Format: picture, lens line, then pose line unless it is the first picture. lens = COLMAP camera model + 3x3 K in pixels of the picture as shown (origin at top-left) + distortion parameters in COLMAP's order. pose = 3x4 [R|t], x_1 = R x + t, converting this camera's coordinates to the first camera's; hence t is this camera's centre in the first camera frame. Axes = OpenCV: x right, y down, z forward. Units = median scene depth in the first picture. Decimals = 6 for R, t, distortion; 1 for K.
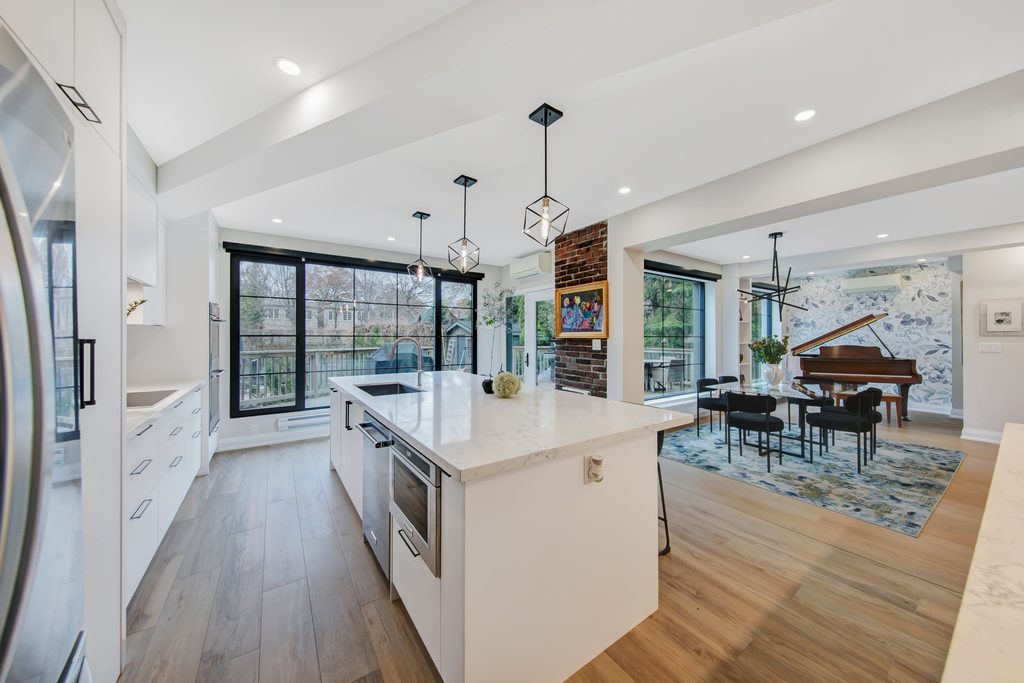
lens RADIAL K [[347.4, 0, 516.9], [0, 347.4, 336.6], [0, 0, 1]] dist [0.005617, -0.002676]
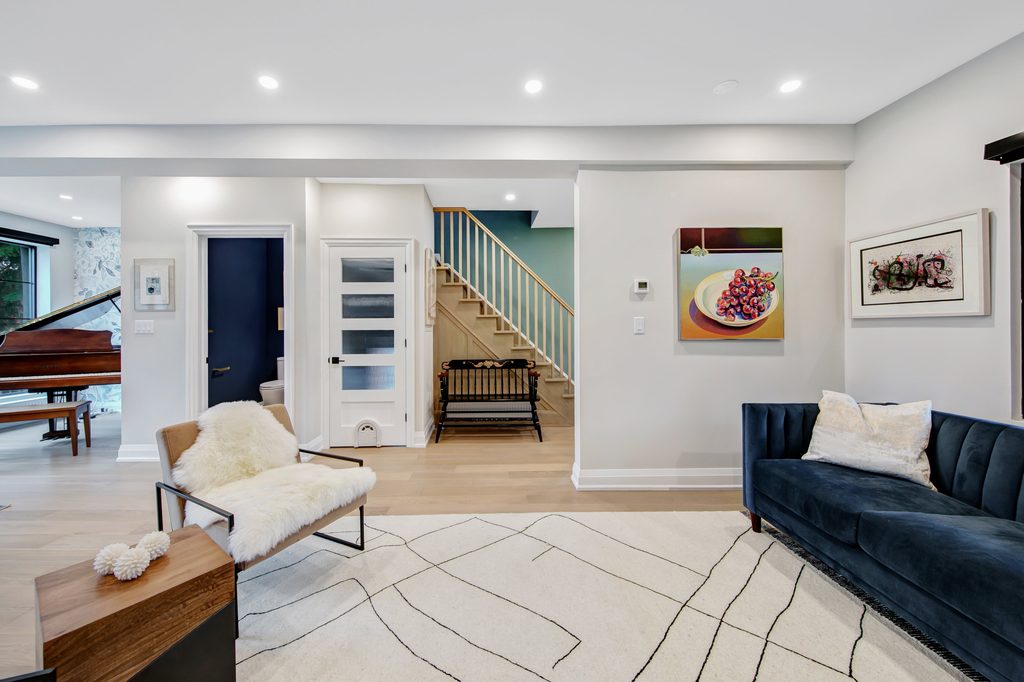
lens RADIAL K [[374.0, 0, 491.9], [0, 374.0, 327.7], [0, 0, 1]] dist [0.001886, -0.000350]
pose [[0.550904, -0.003025, 0.834563, 1.199769], [0.007261, 0.999973, -0.001168, 0.042144], [-0.834537, 0.006703, 0.550911, -0.014724]]
